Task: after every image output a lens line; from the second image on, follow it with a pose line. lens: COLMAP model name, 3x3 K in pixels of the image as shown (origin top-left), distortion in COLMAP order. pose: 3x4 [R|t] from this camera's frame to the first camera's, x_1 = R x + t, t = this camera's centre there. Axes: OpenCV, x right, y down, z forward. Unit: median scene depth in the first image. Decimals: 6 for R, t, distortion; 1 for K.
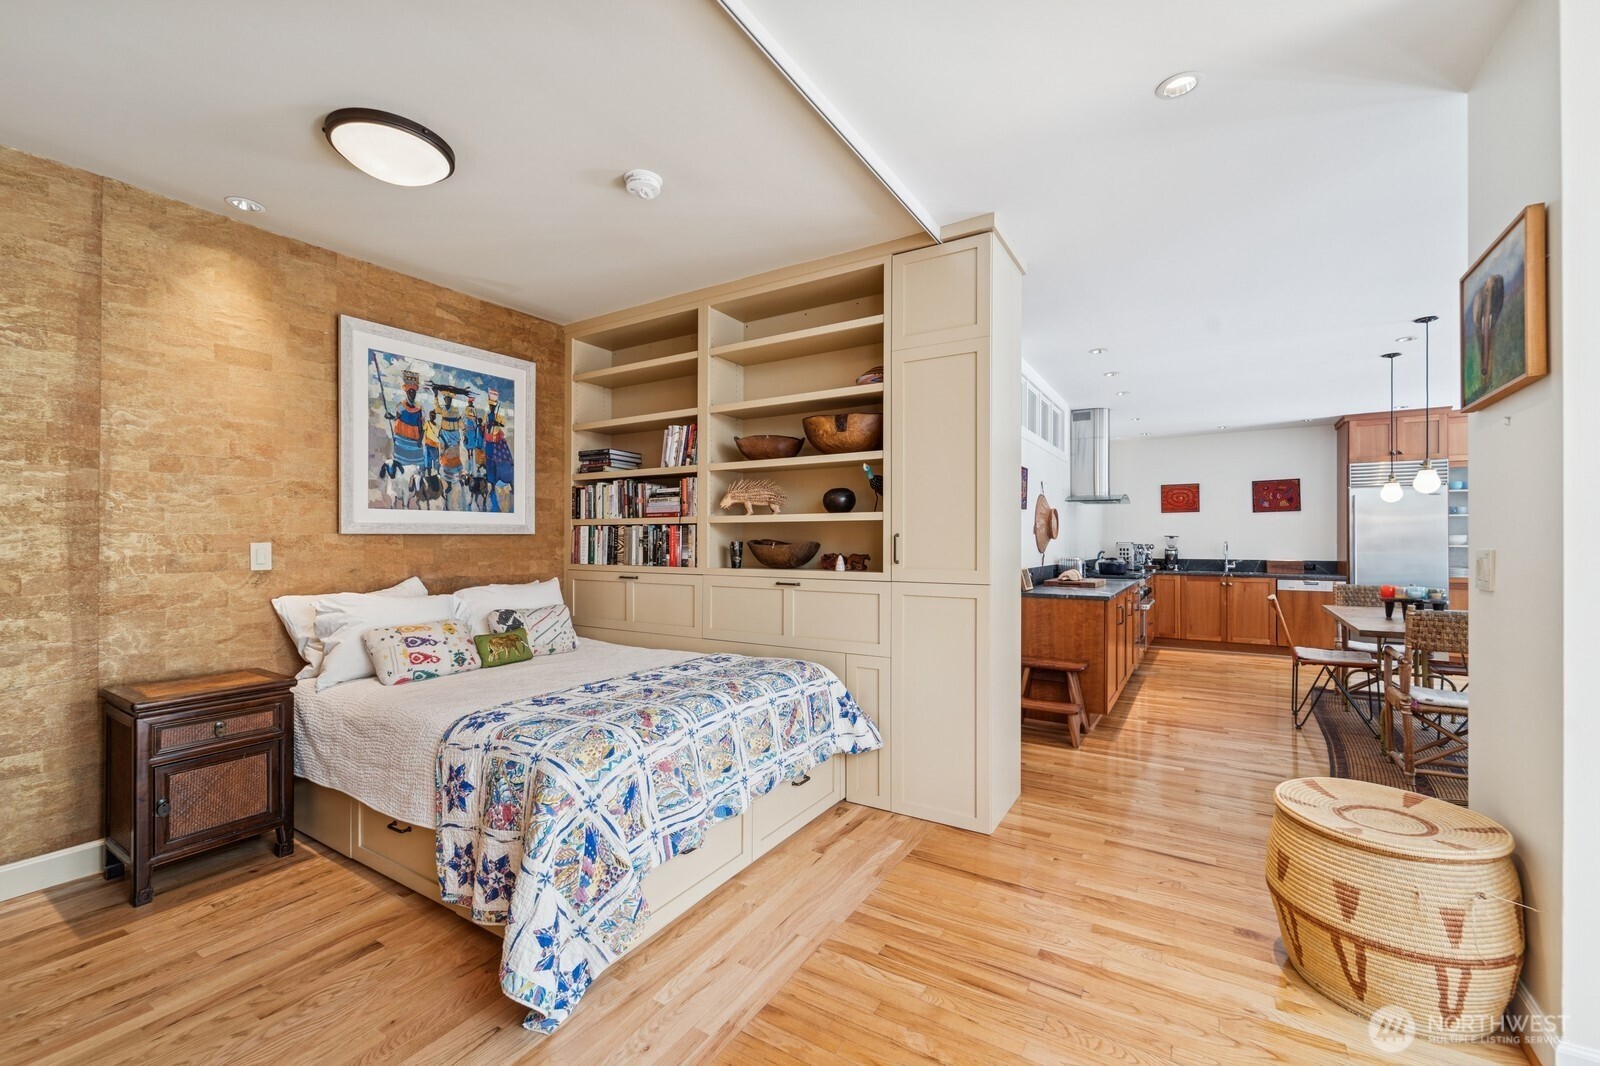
lens RADIAL K [[655.2, 0, 802.8], [0, 655.2, 542.6], [0, 0, 1]] dist [0.002969, -0.002332]
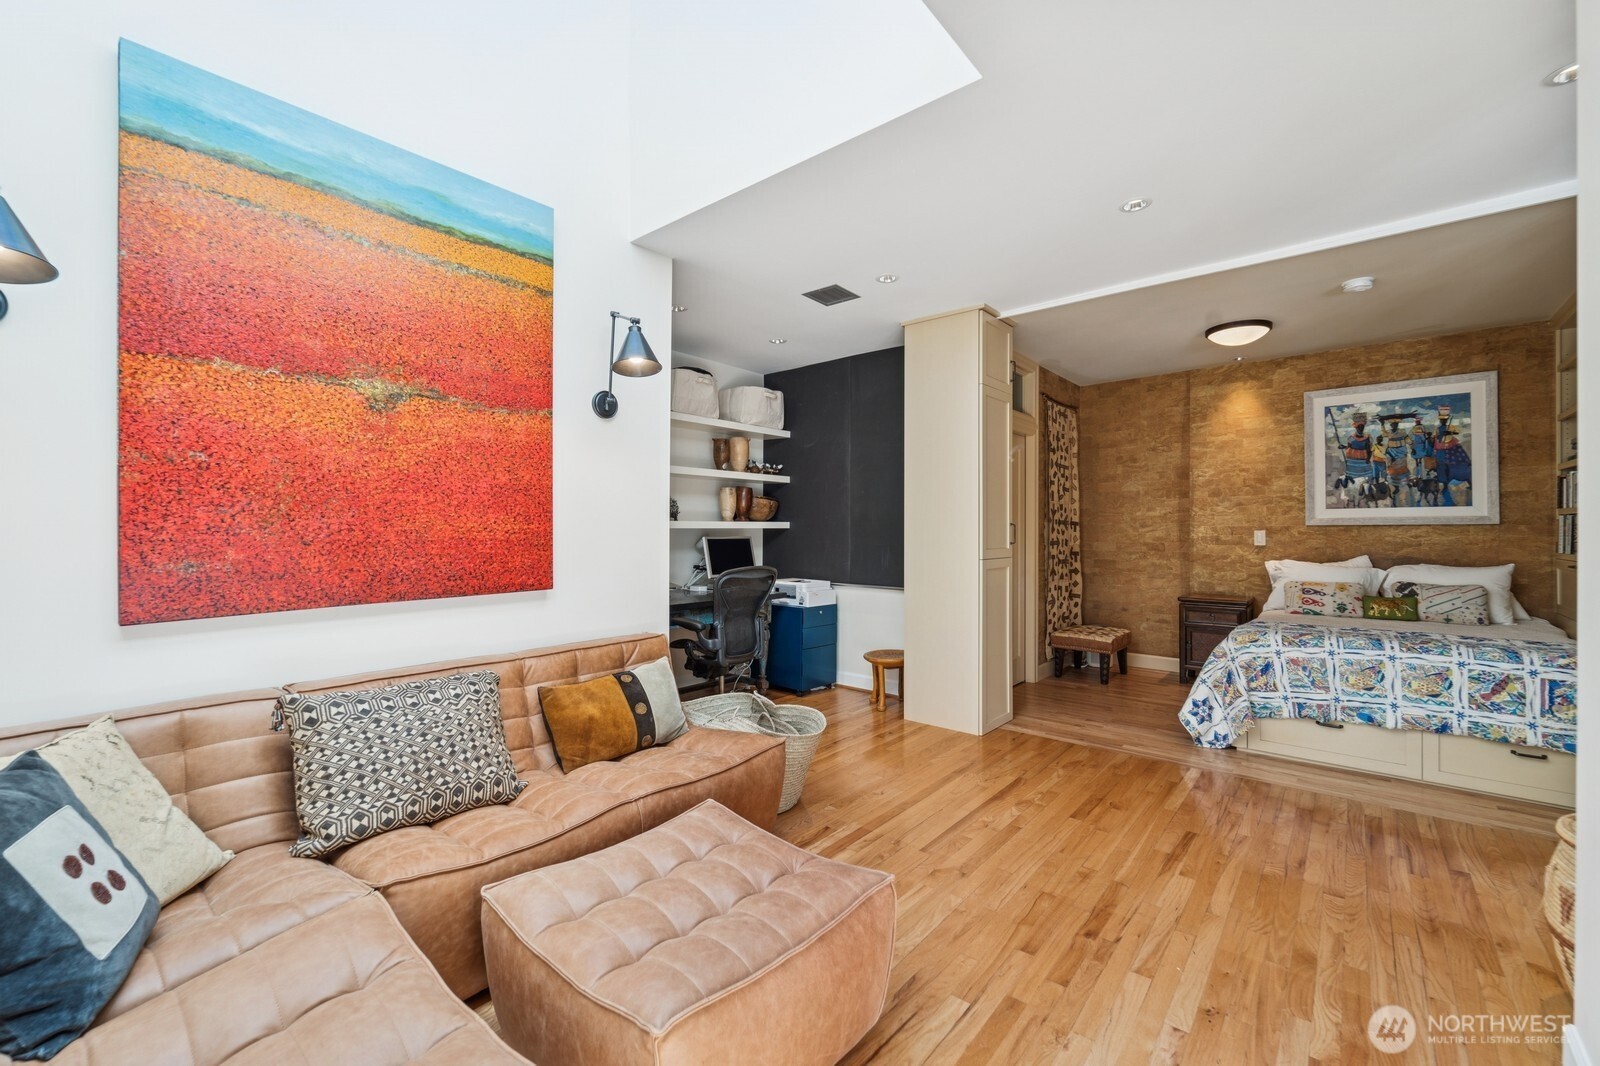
lens RADIAL K [[655.2, 0, 799.0], [0, 655.2, 525.3], [0, 0, 1]] dist [0.002969, -0.002332]
pose [[-0.145719, -0.007264, -0.989299, 1.033389], [-0.005572, 0.999963, -0.006522, 0.004123], [0.989310, 0.004562, -0.145754, -0.013808]]
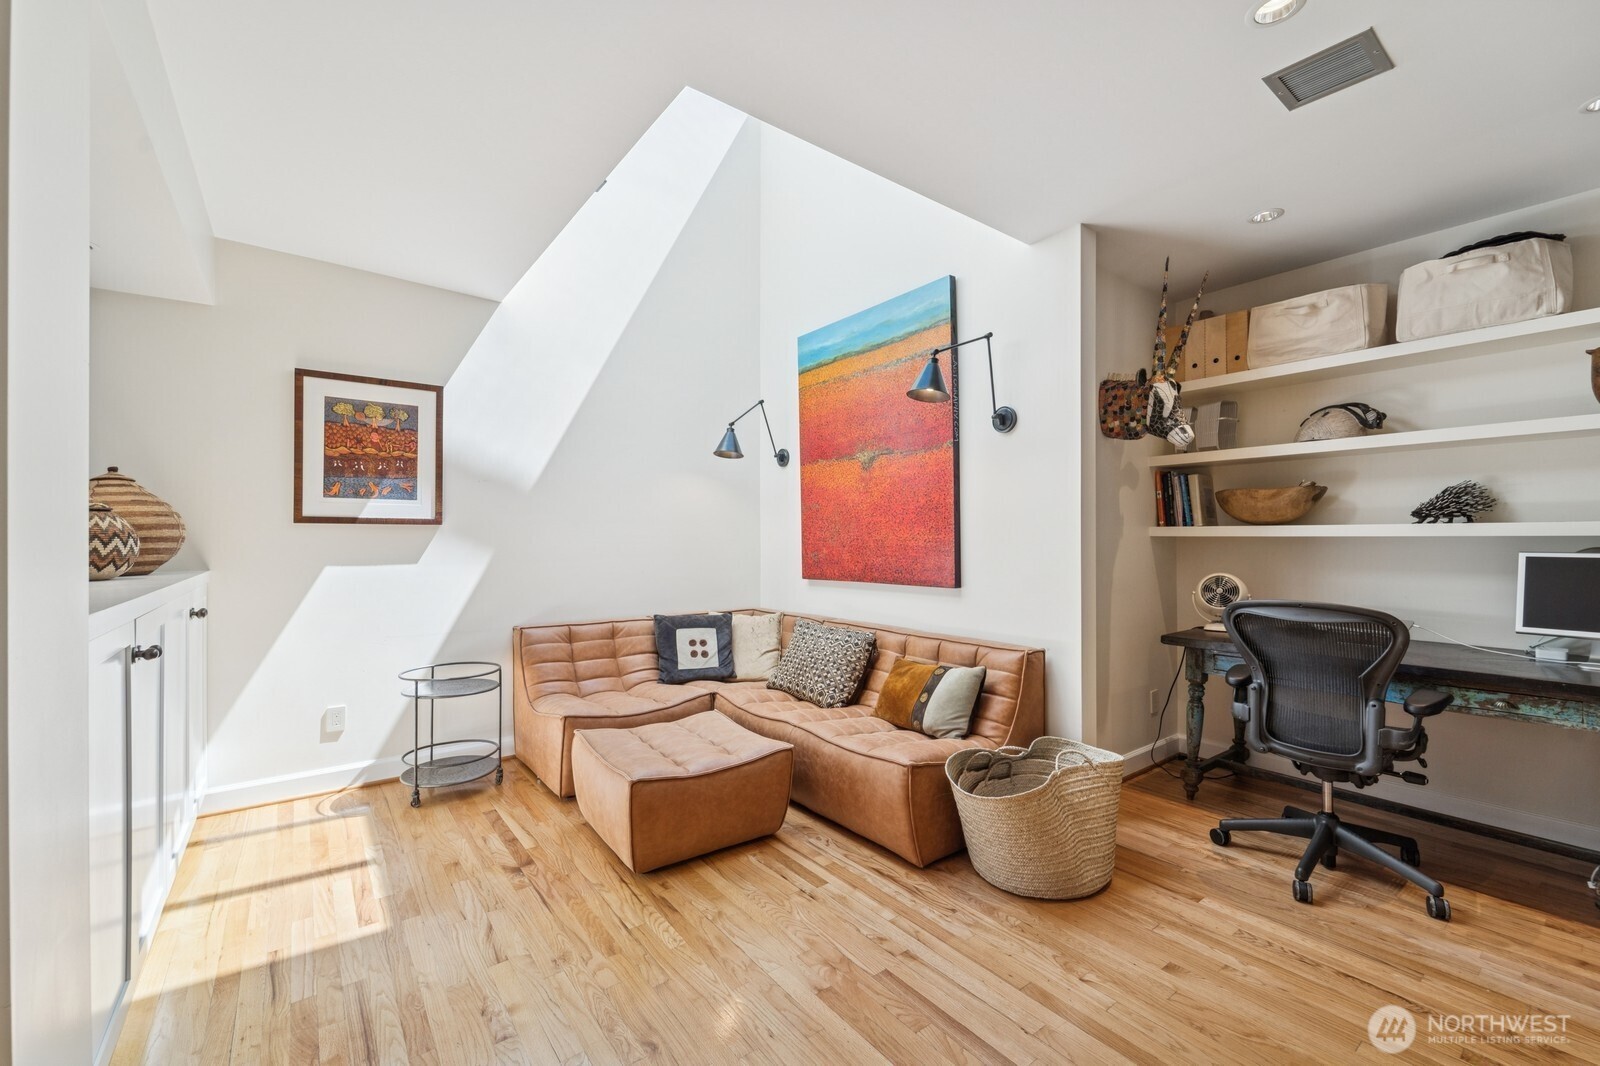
lens RADIAL K [[655.2, 0, 798.6], [0, 655.2, 534.8], [0, 0, 1]] dist [0.002969, -0.002332]
pose [[-0.932226, 0.002919, 0.361866, 0.114809], [0.002839, 0.999996, -0.000753, -0.000398], [-0.361866, 0.000325, -0.932230, 0.576577]]
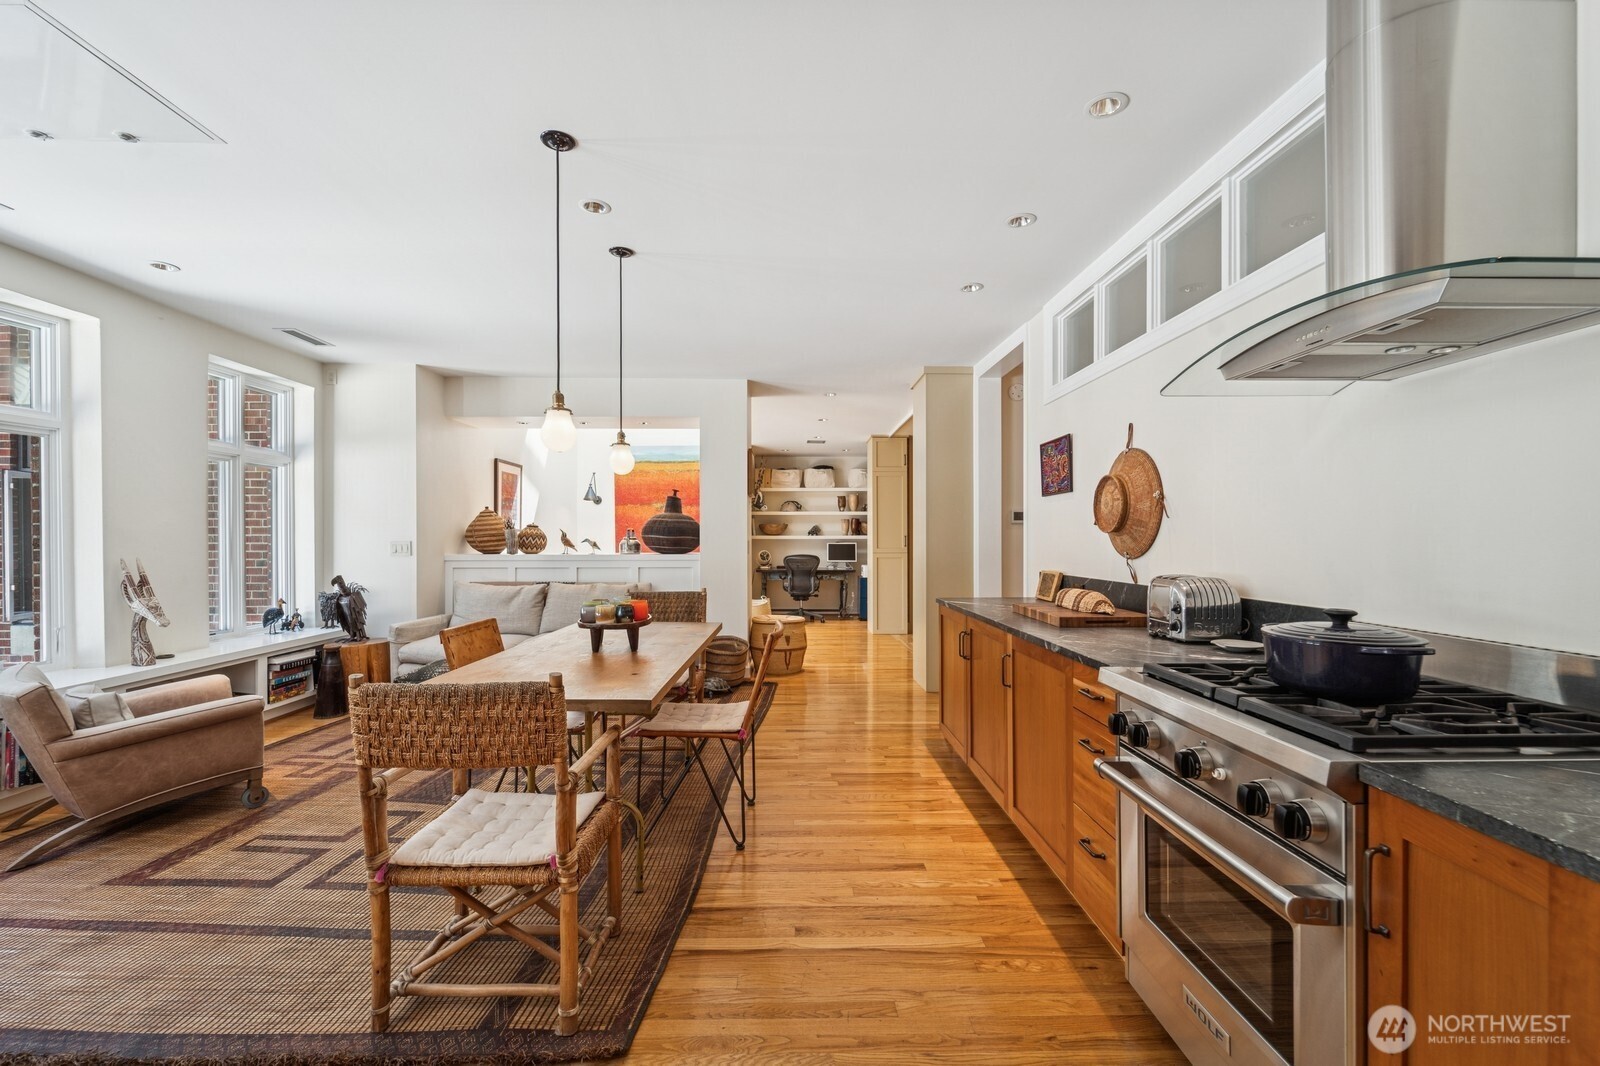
lens RADIAL K [[655.2, 0, 795.3], [0, 655.2, 540.0], [0, 0, 1]] dist [0.002969, -0.002332]
pose [[-0.840956, -0.000616, -0.541103, 1.459506], [-0.002191, 0.999995, 0.002267, 0.000510], [0.541099, 0.003092, -0.840953, 2.152325]]
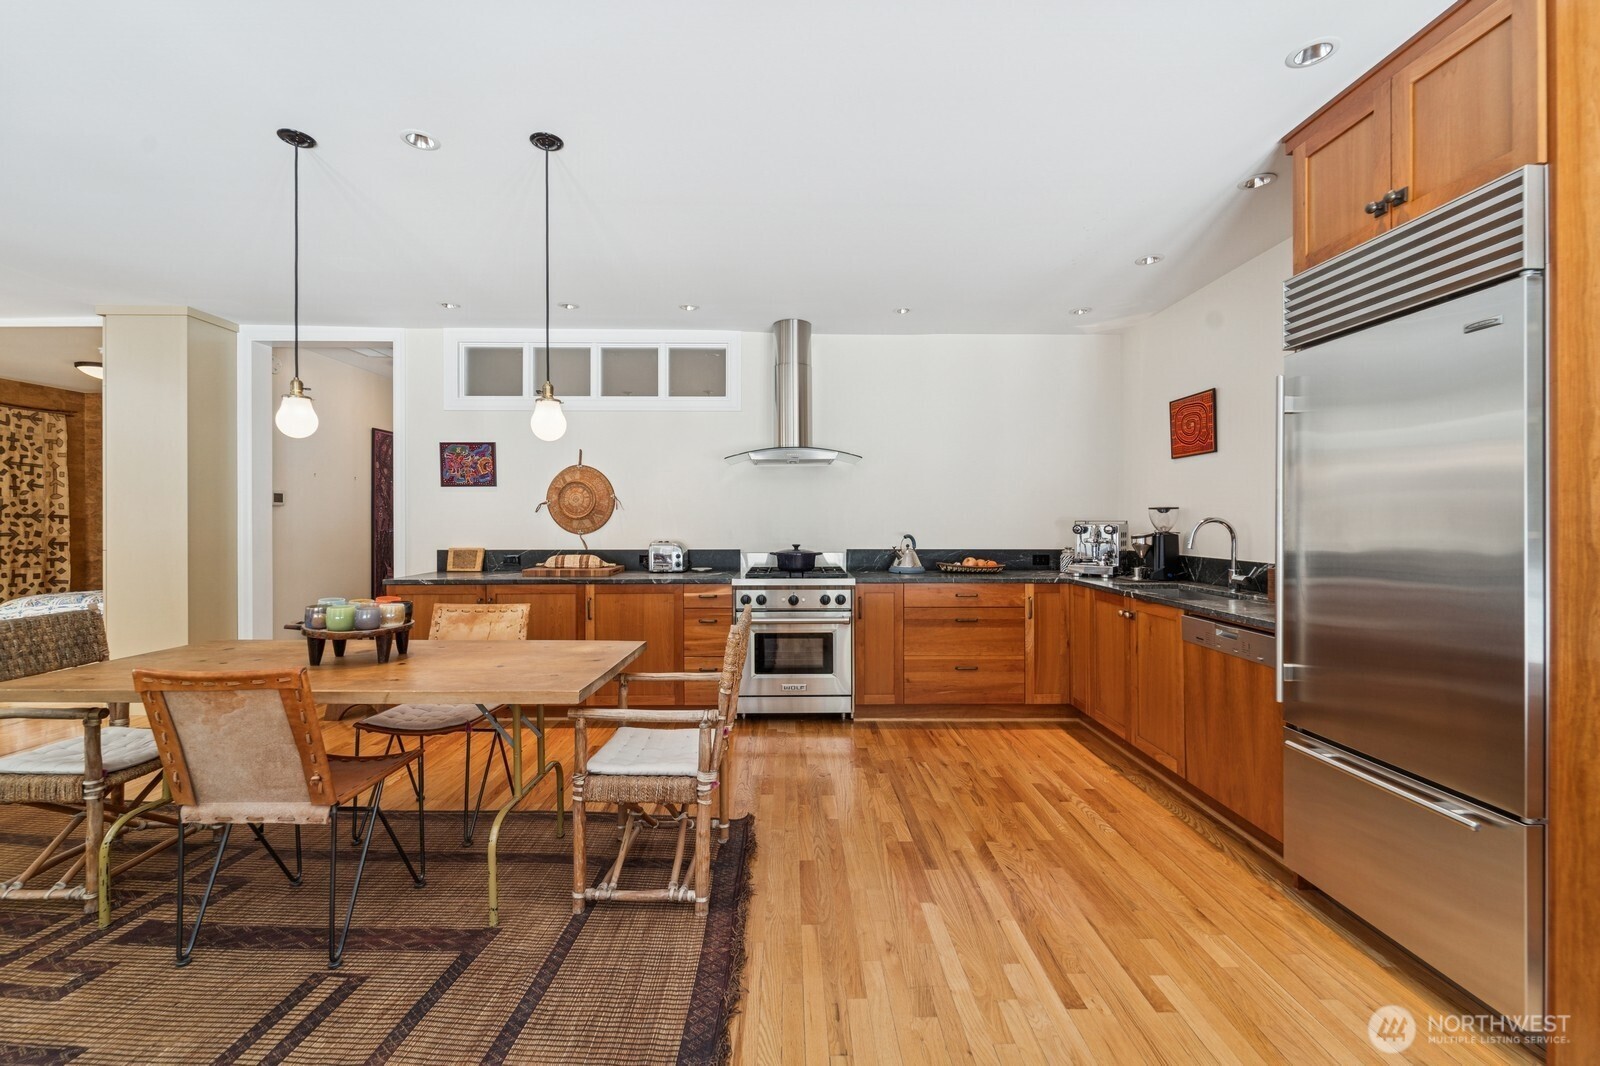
lens RADIAL K [[655.2, 0, 799.8], [0, 655.2, 519.6], [0, 0, 1]] dist [0.002969, -0.002332]
pose [[0.542689, -0.002352, -0.839930, 2.043162], [0.001188, 0.999997, -0.002032, -0.001345], [0.839933, 0.000105, 0.542691, 1.286162]]
